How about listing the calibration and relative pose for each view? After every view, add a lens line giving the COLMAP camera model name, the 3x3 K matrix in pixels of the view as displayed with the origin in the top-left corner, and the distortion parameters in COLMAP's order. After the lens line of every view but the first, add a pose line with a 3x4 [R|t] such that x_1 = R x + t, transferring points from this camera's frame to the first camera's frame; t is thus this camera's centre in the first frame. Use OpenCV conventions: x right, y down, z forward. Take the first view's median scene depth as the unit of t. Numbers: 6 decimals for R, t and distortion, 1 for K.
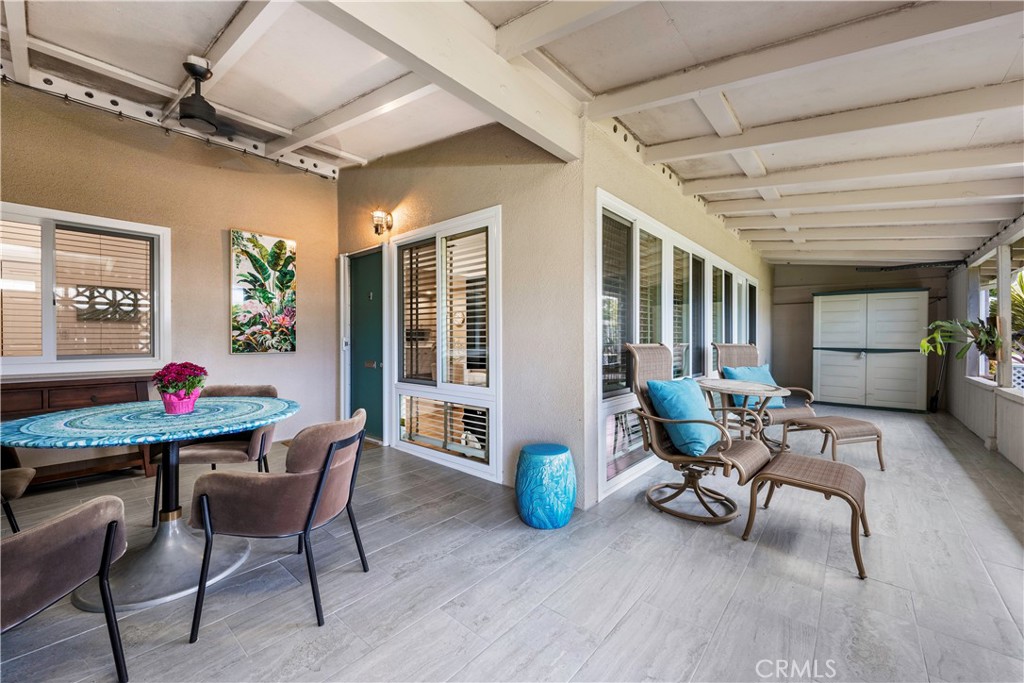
lens RADIAL K [[415.5, 0, 515.6], [0, 415.5, 343.7], [0, 0, 1]] dist [-0.005254, 0.001580]
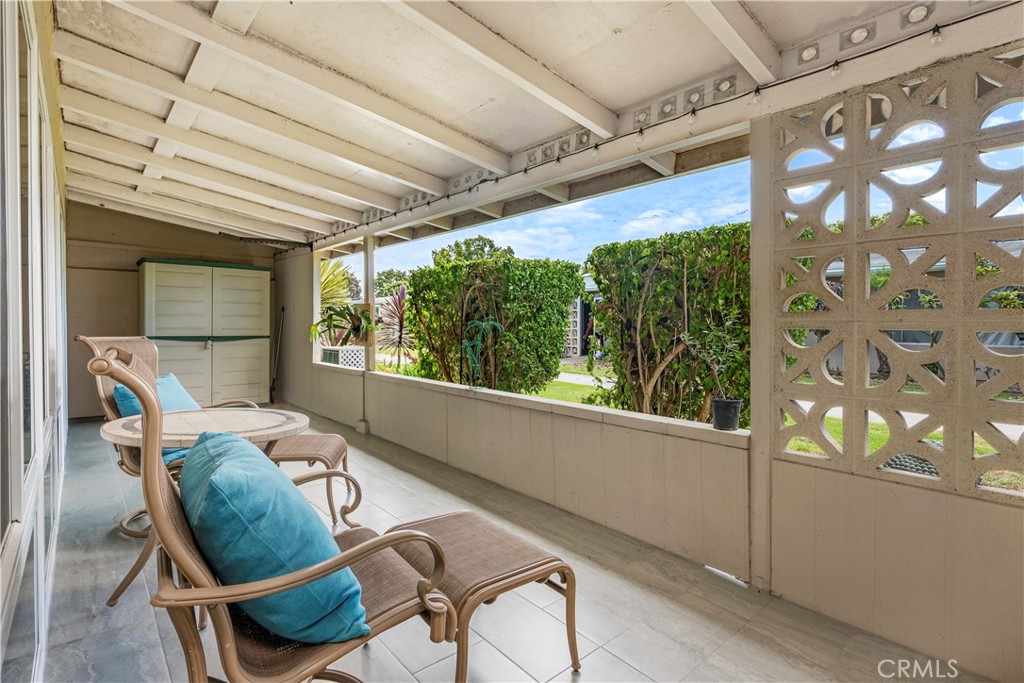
lens RADIAL K [[492.5, 0, 504.1], [0, 492.5, 319.8], [0, 0, 1]] dist [-0.015794, -0.000003]
pose [[0.136388, 0.003608, 0.990649, -0.000811], [0.010515, 0.999932, -0.005090, -0.008810], [-0.990600, 0.011111, 0.136341, 0.322897]]
